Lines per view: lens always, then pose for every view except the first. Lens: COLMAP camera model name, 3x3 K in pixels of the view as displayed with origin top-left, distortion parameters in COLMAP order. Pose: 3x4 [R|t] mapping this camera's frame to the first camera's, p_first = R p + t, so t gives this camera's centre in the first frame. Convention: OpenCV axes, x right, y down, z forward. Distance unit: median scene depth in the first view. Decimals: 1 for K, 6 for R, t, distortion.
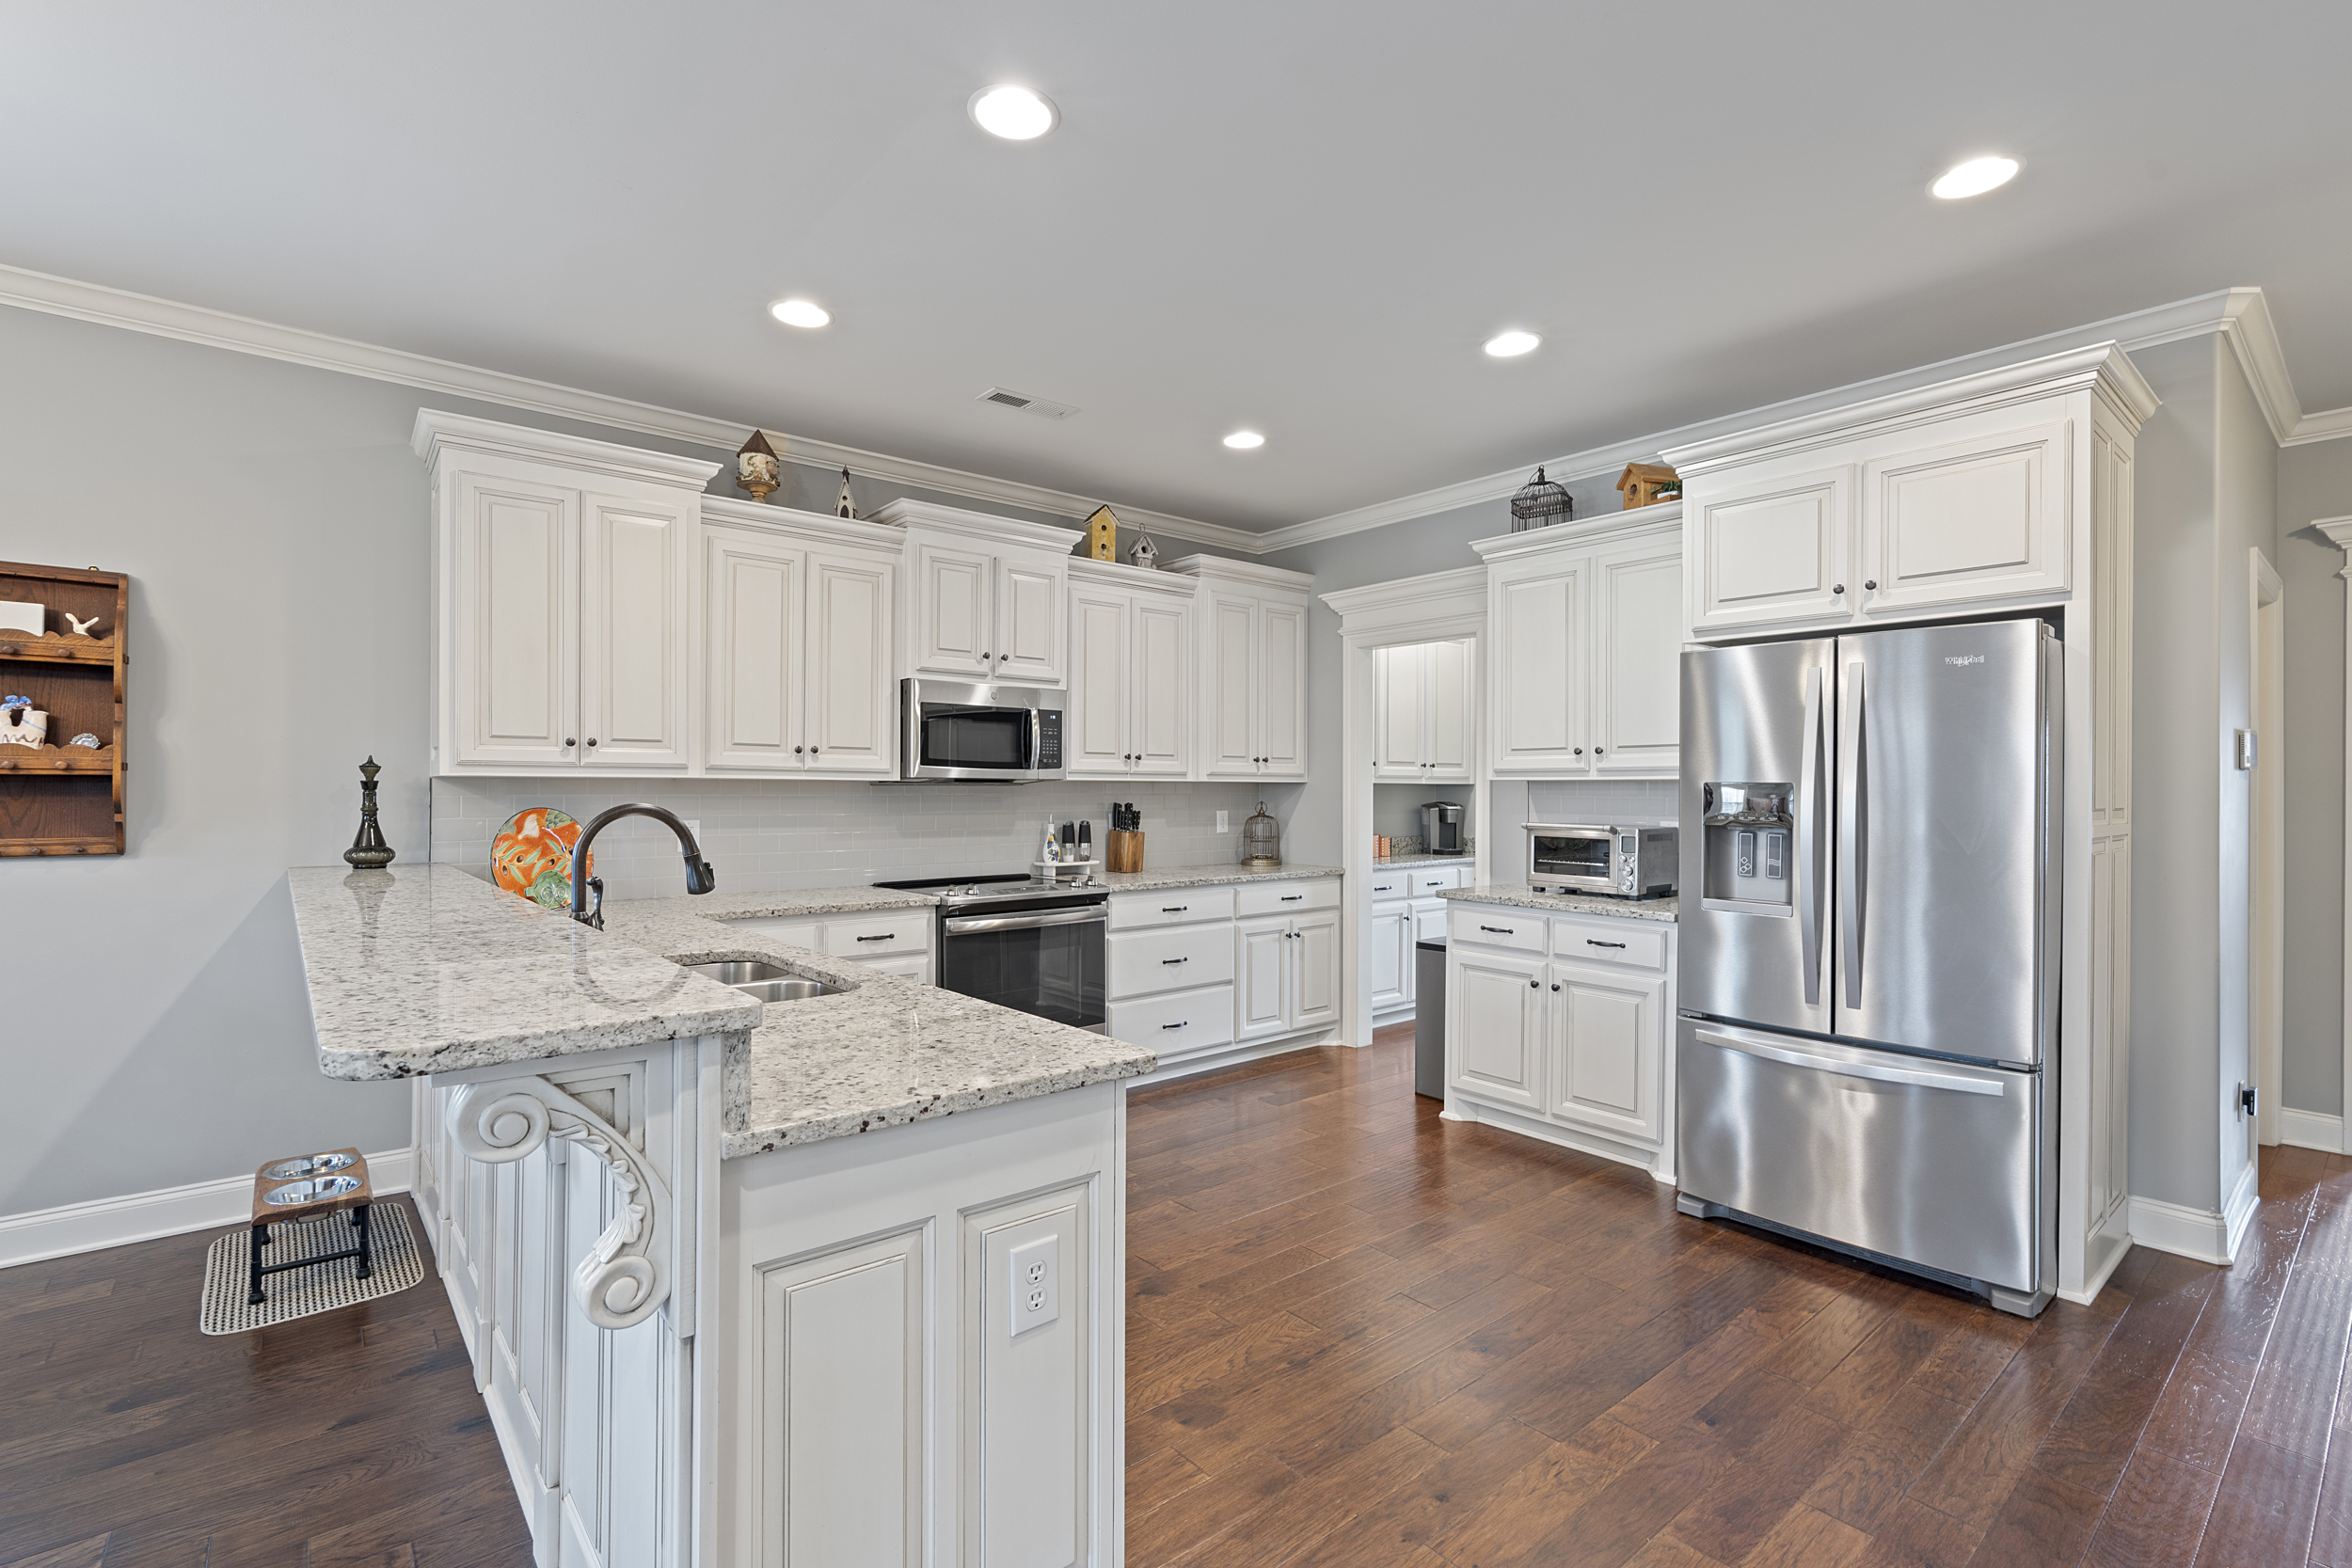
lens RADIAL K [[1058.6, 0, 1185.4], [0, 1058.6, 786.5], [0, 0, 1]] dist [-0.006430, 0.002009]
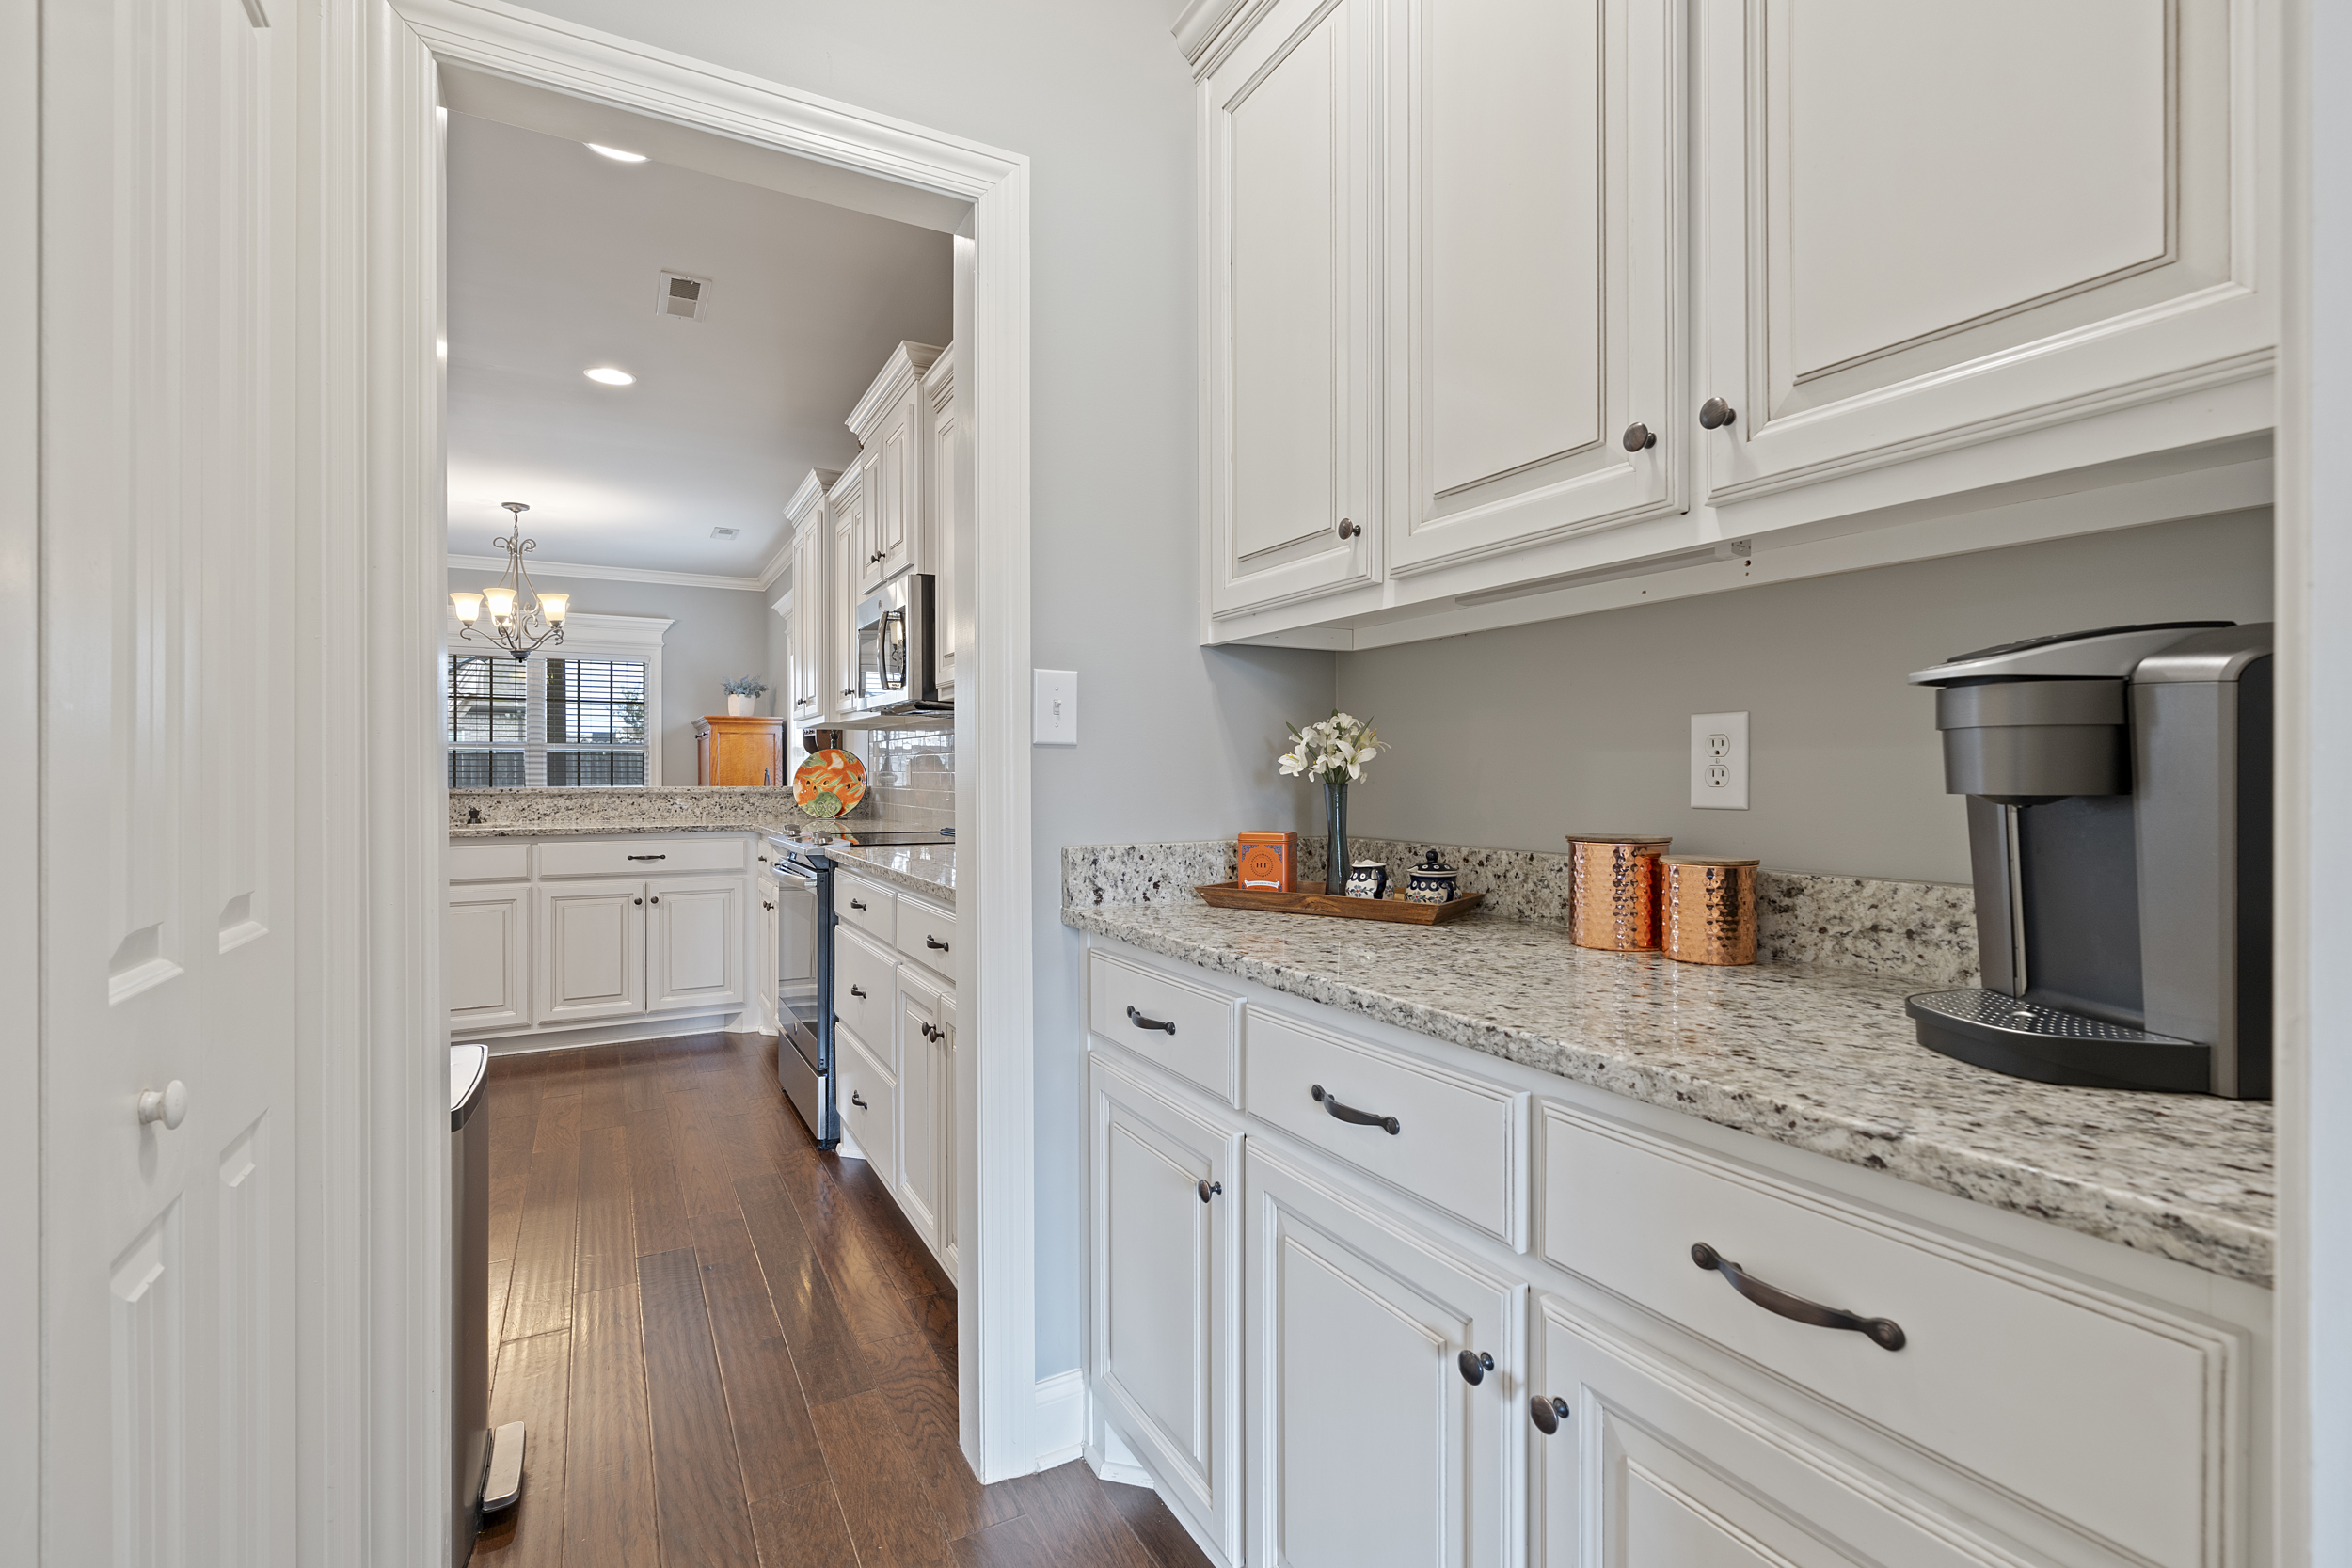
lens RADIAL K [[1068.4, 0, 1184.3], [0, 1068.4, 778.6], [0, 0, 1]] dist [-0.003320, 0.000615]
pose [[-0.195240, 0.002243, -0.980753, 0.786395], [0.002496, 0.999995, 0.001790, 0.064298], [0.980752, -0.002098, -0.195244, 1.873887]]
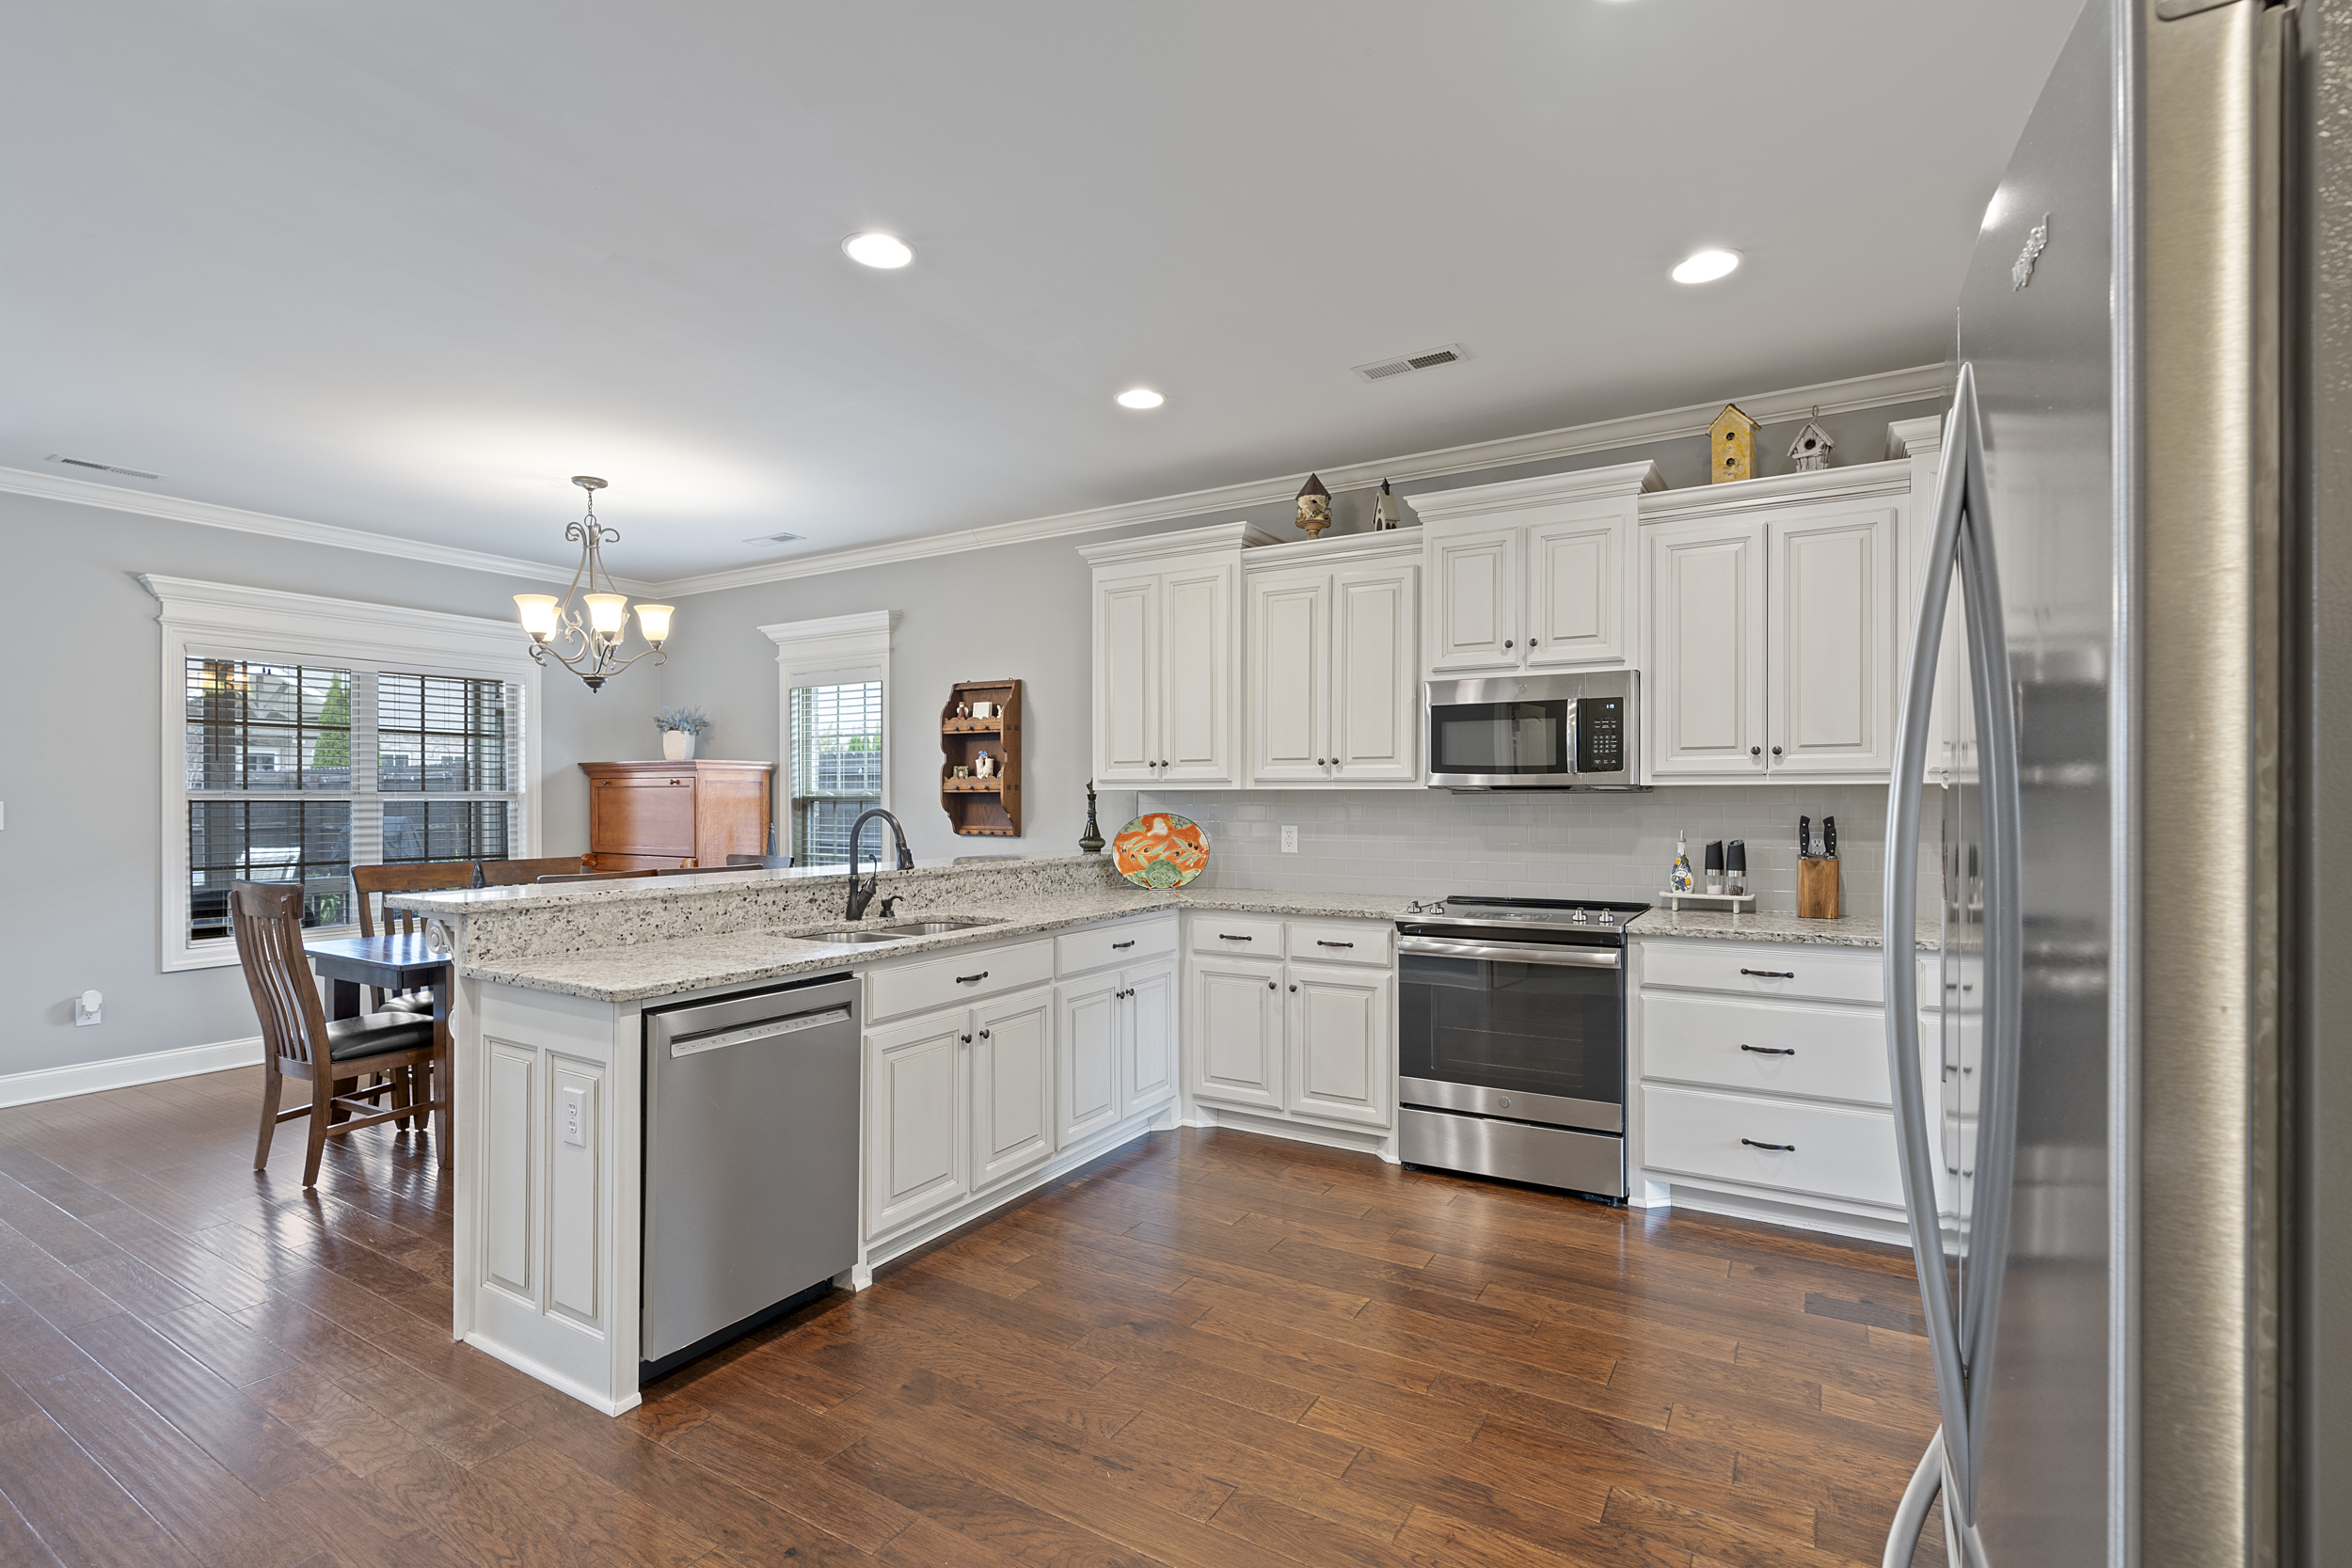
lens RADIAL K [[1081.2, 0, 1179.8], [0, 1081.2, 801.9], [0, 0, 1]] dist [-0.005964, 0.000702]
pose [[0.322333, -0.000504, -0.946626, 0.755006], [0.004518, 0.999989, 0.001006, 0.004776], [0.946616, -0.004601, 0.322331, 0.611788]]
